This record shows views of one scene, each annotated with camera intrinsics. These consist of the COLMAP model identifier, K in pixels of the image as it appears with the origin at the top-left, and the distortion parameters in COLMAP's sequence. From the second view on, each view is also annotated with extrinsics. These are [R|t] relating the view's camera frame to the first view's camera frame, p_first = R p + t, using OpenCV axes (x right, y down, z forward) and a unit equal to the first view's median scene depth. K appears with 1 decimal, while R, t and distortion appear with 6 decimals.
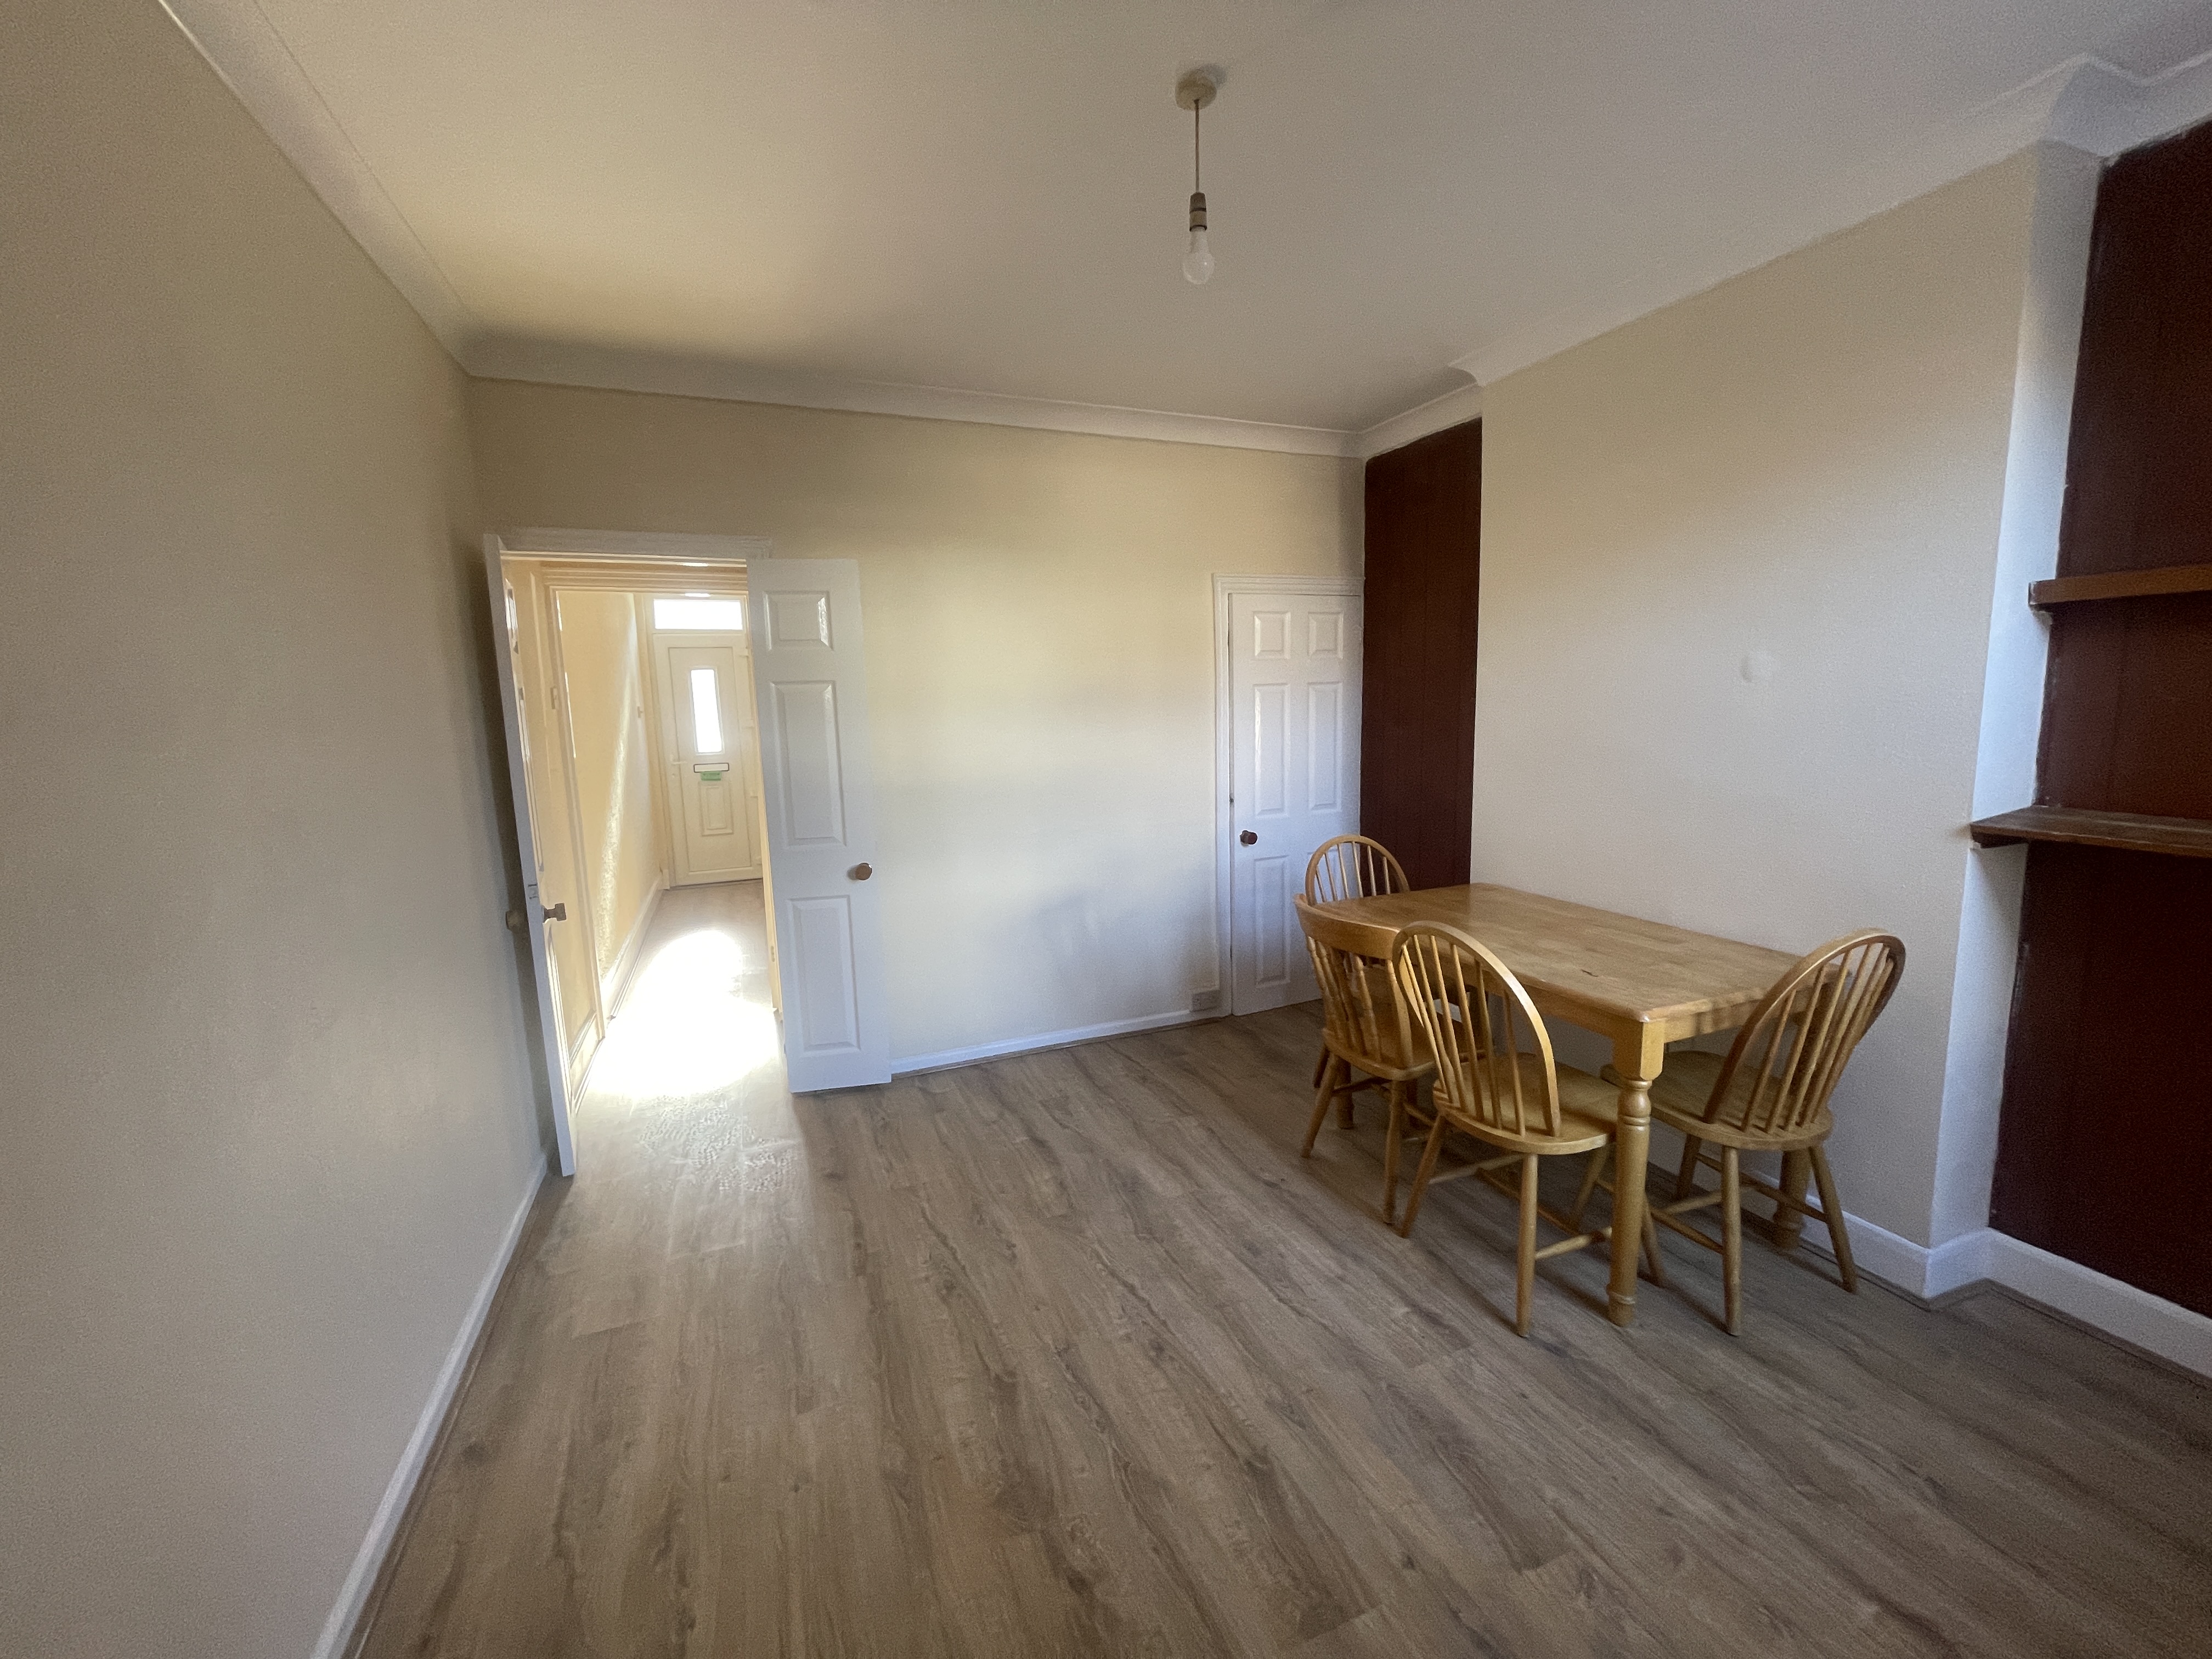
lens RADIAL K [[895.9, 0, 1092.3], [0, 895.9, 839.6], [0, 0, 1]] dist [0.007901, 0.000729]
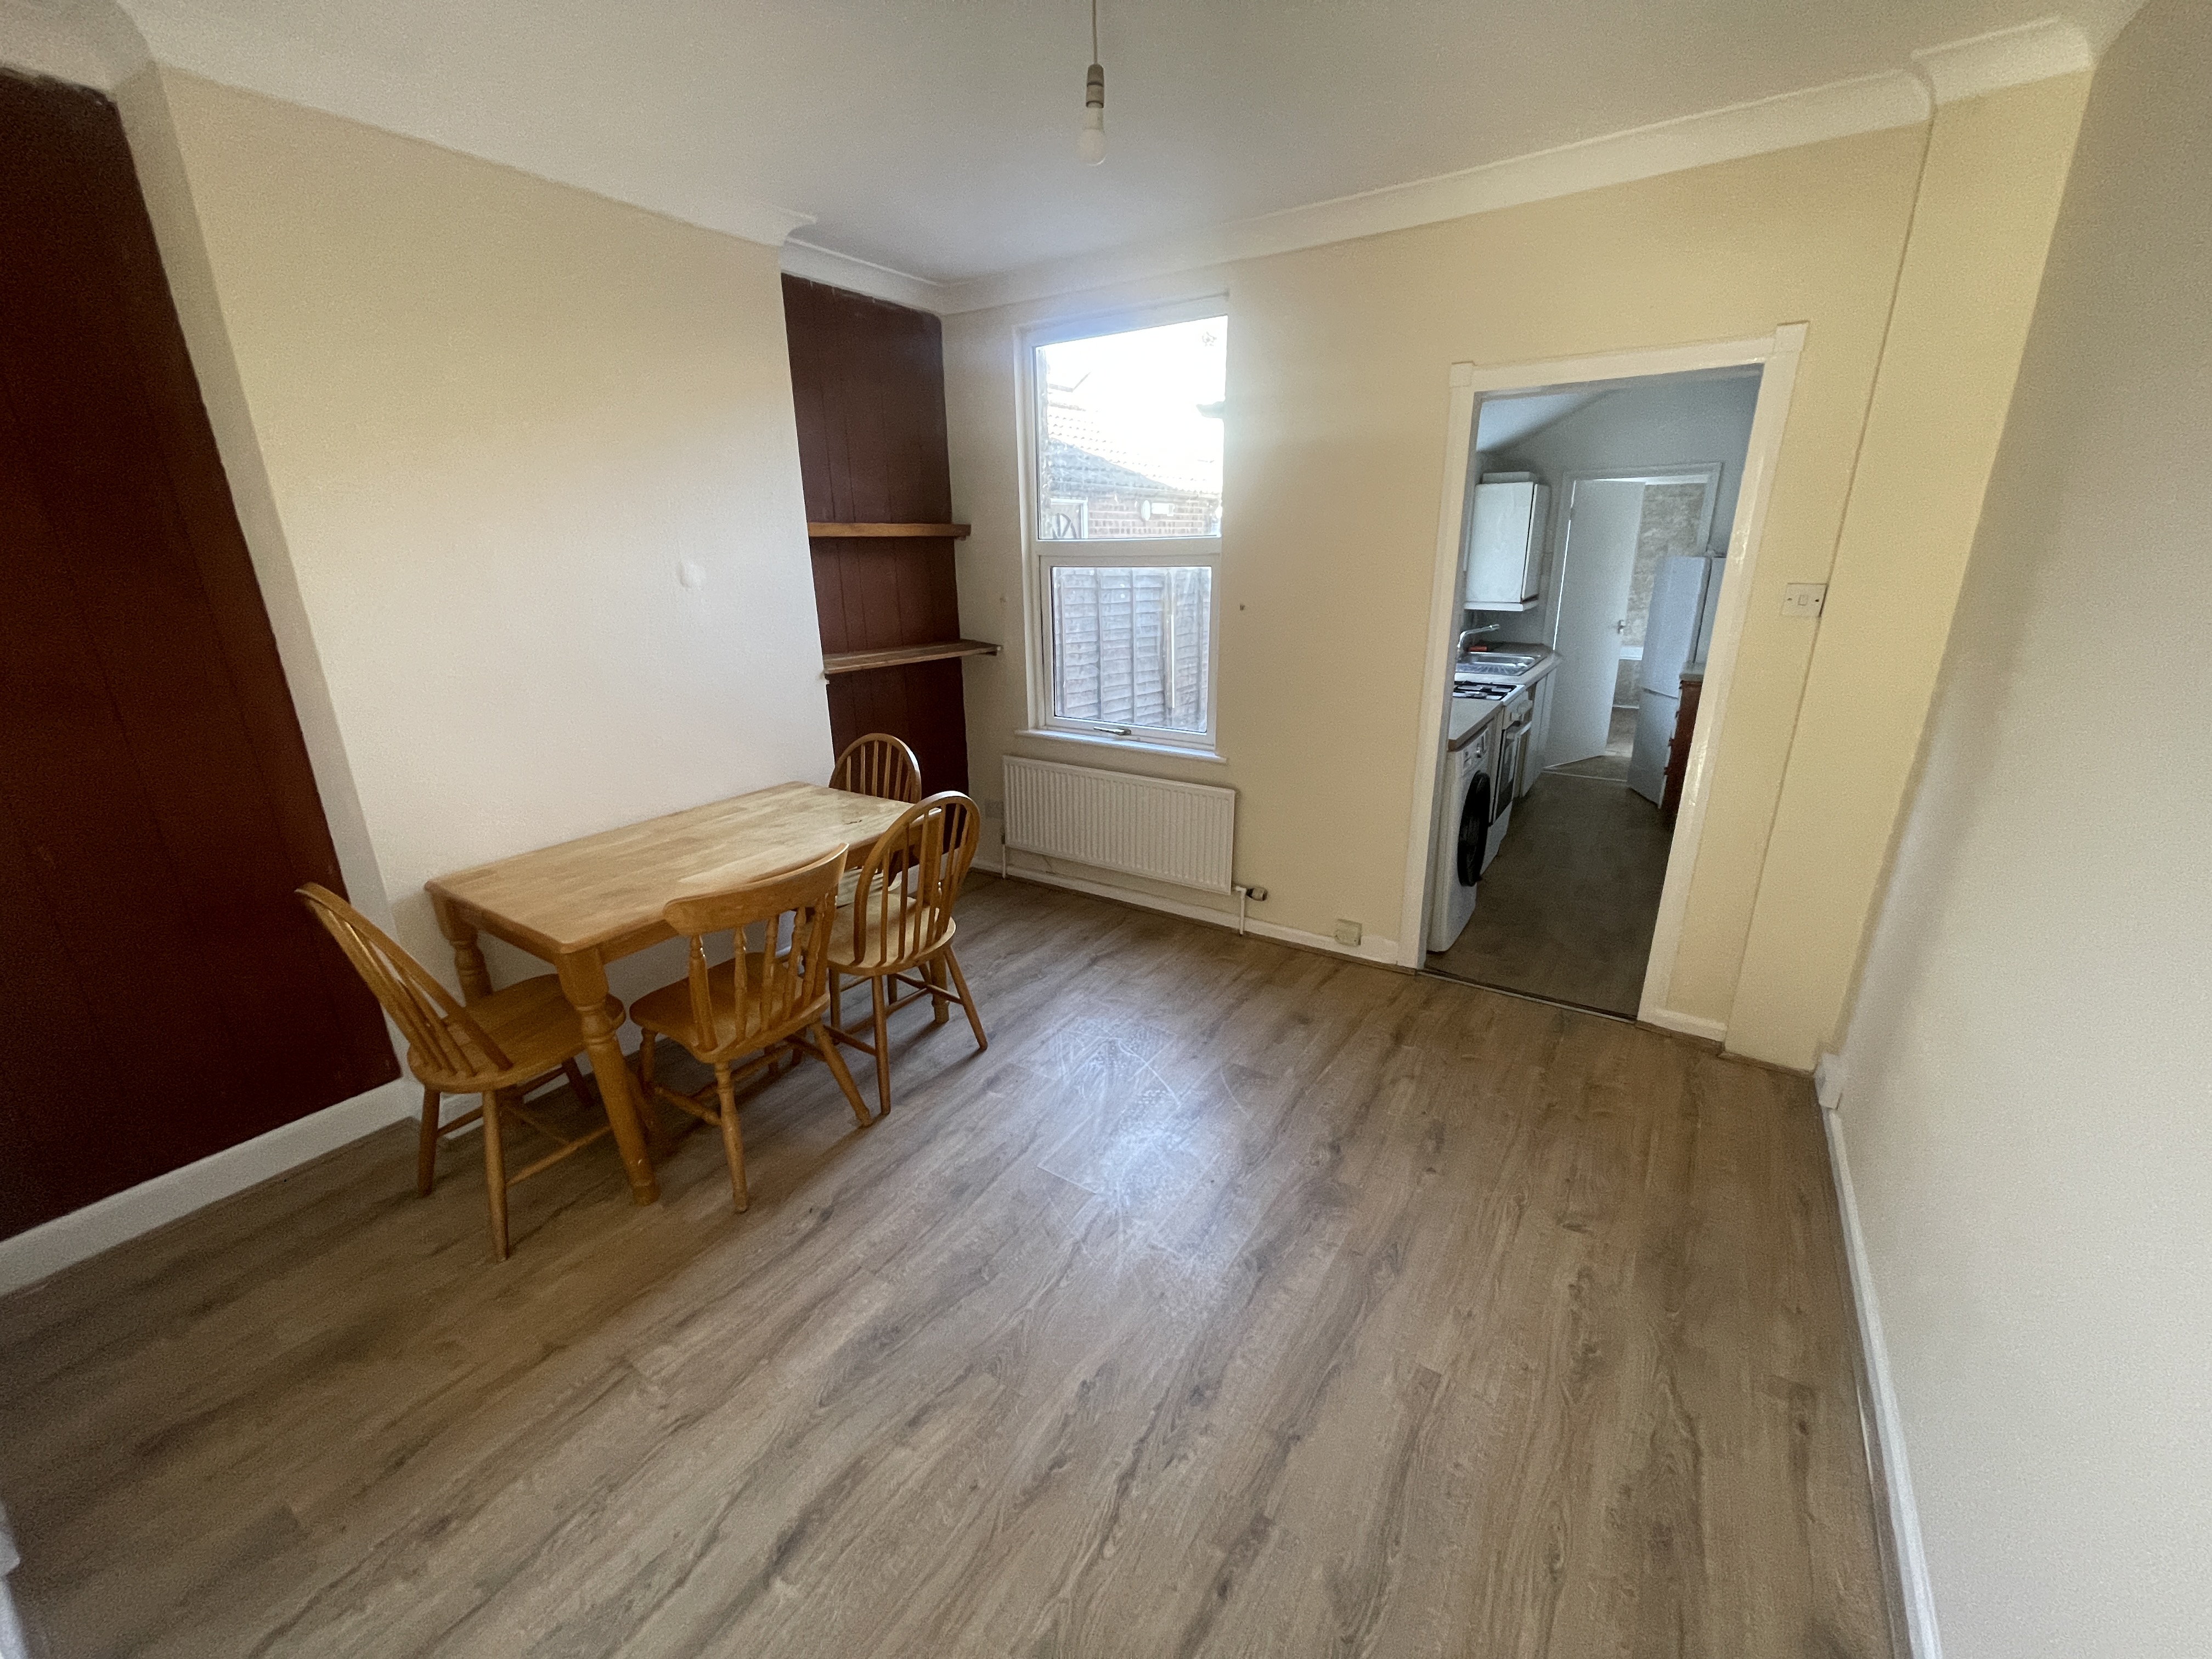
lens RADIAL K [[895.9, 0, 1102.4], [0, 895.9, 826.7], [0, 0, 1]] dist [0.007901, 0.000729]
pose [[-0.569486, -0.217975, 0.792574, -0.596386], [0.159633, 0.916516, 0.366763, -0.232852], [-0.806352, 0.335388, -0.487147, 1.238898]]
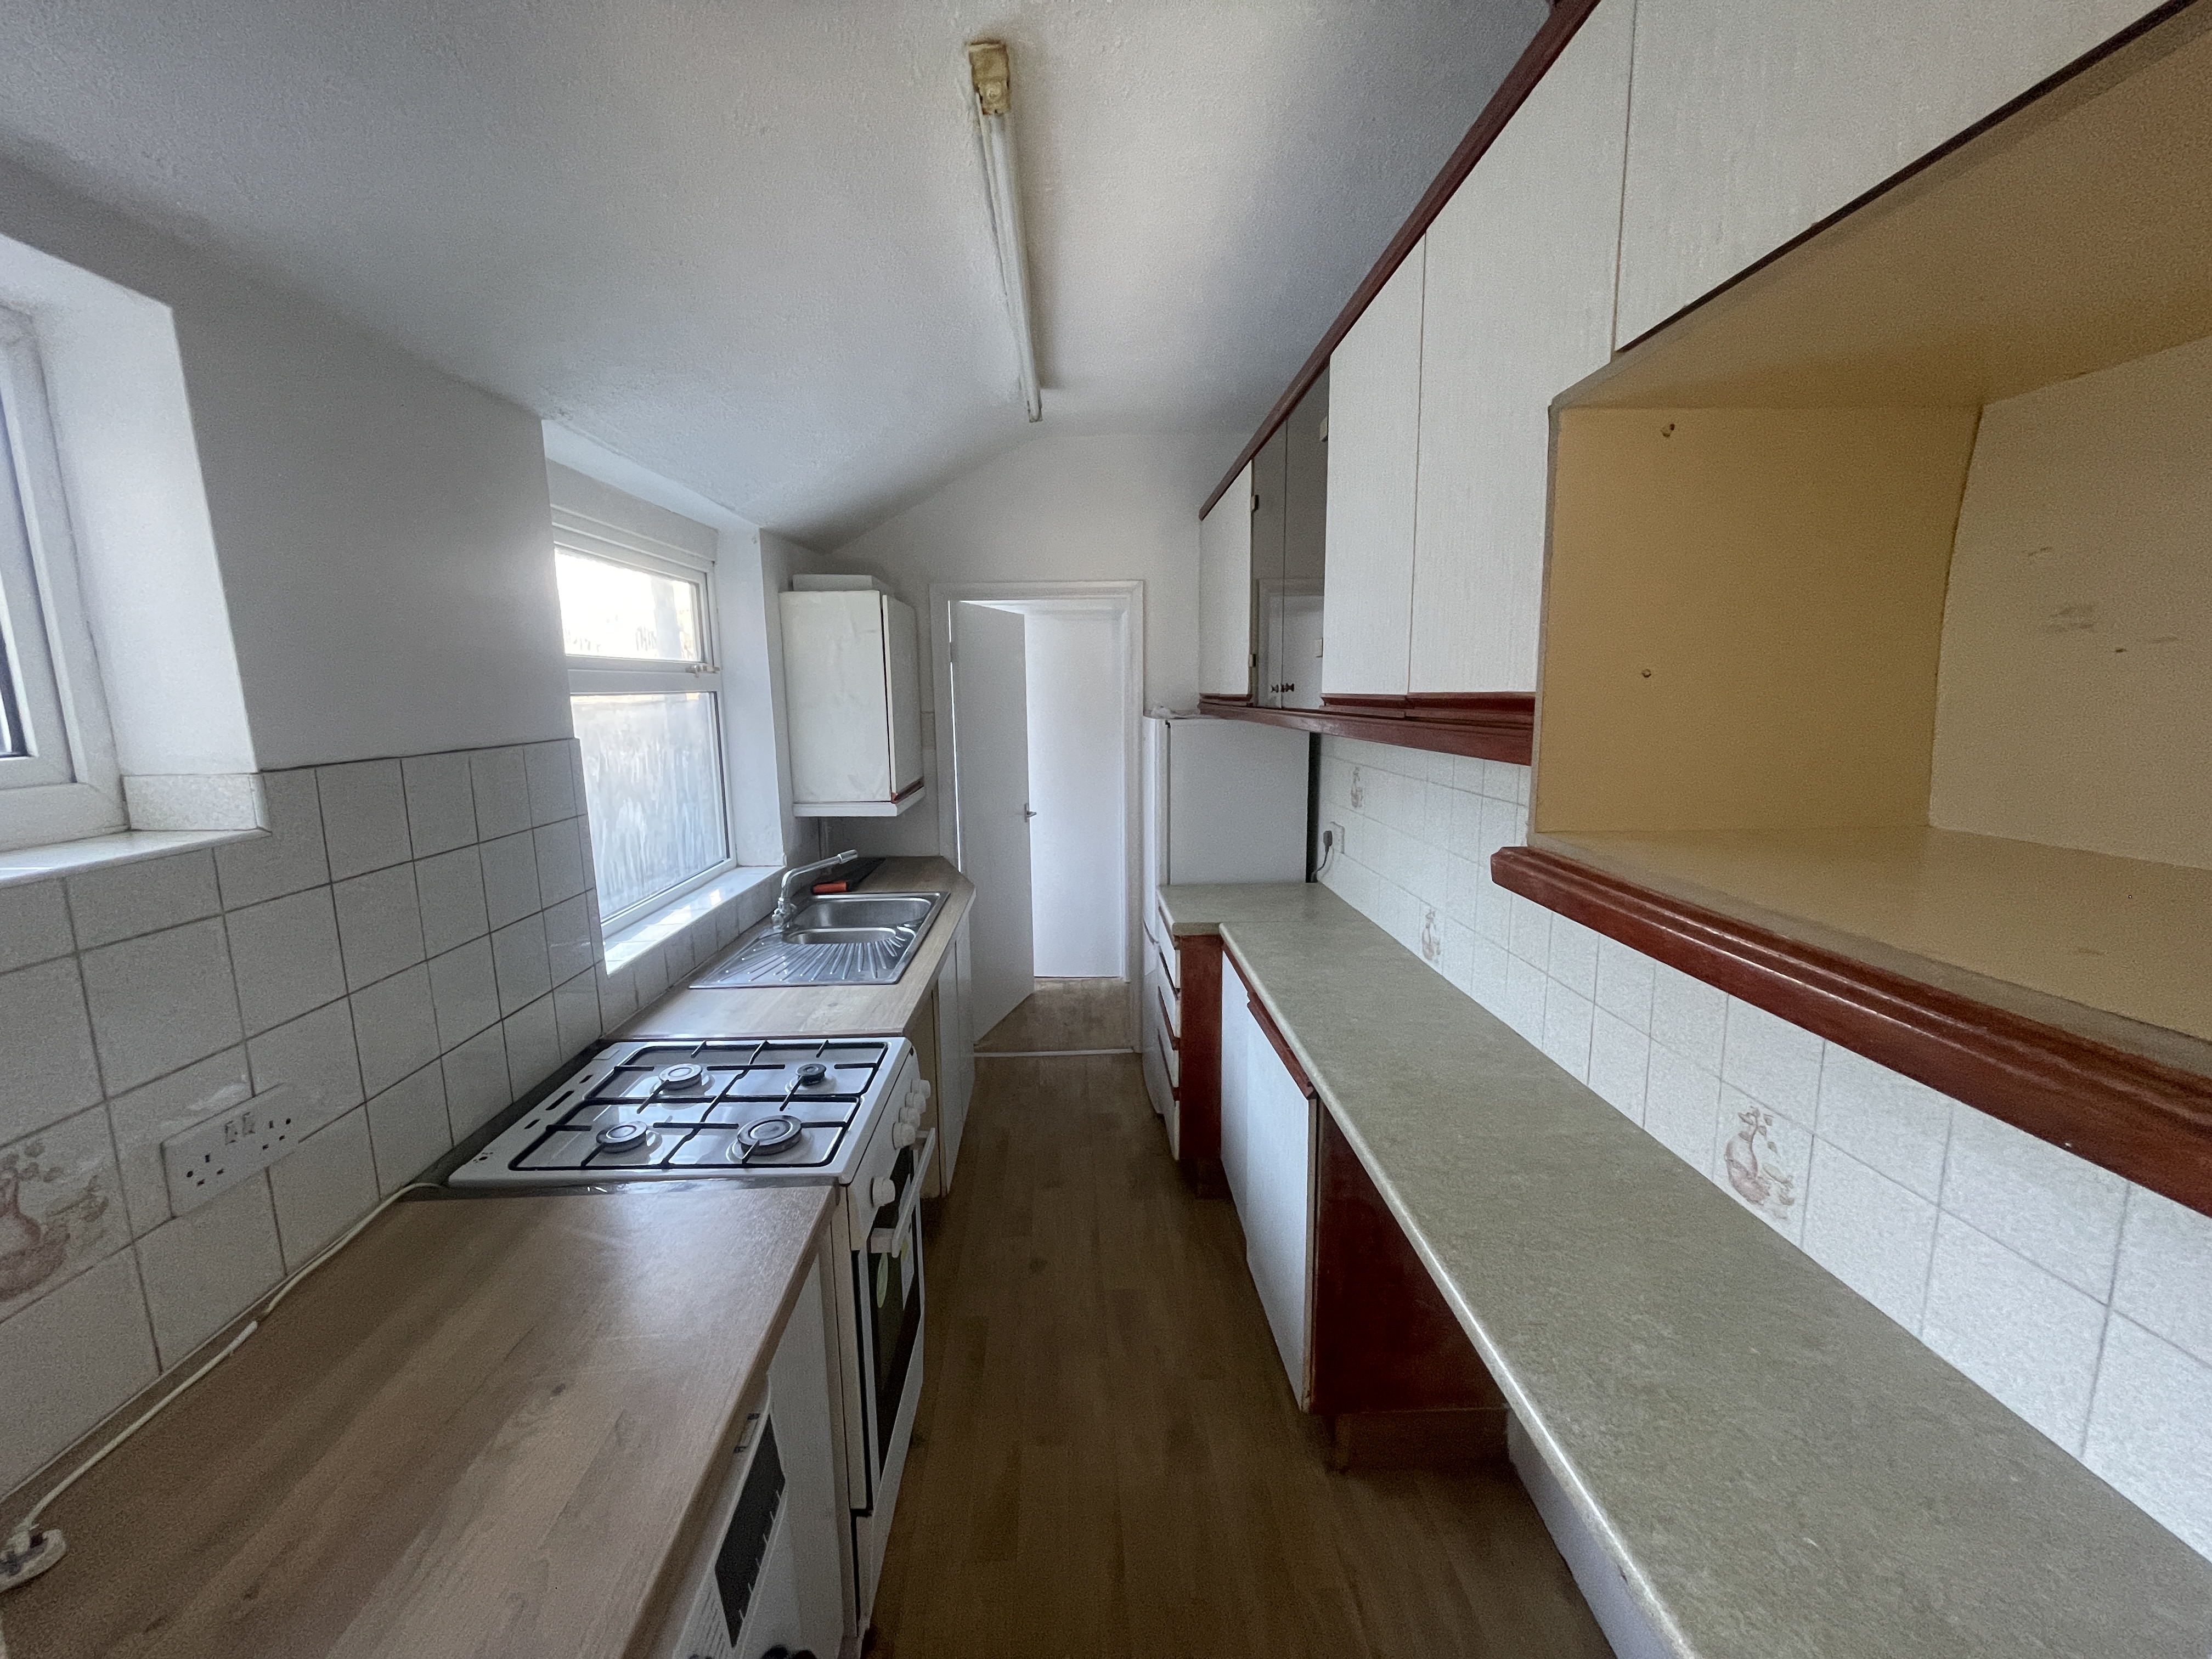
lens RADIAL K [[895.9, 0, 1102.4], [0, 895.9, 834.2], [0, 0, 1]] dist [0.007901, 0.000729]
pose [[-0.939619, -0.025452, 0.341275, -0.133132], [0.081623, 0.951783, 0.295713, -0.097269], [-0.332346, 0.305714, -0.892236, 0.400837]]
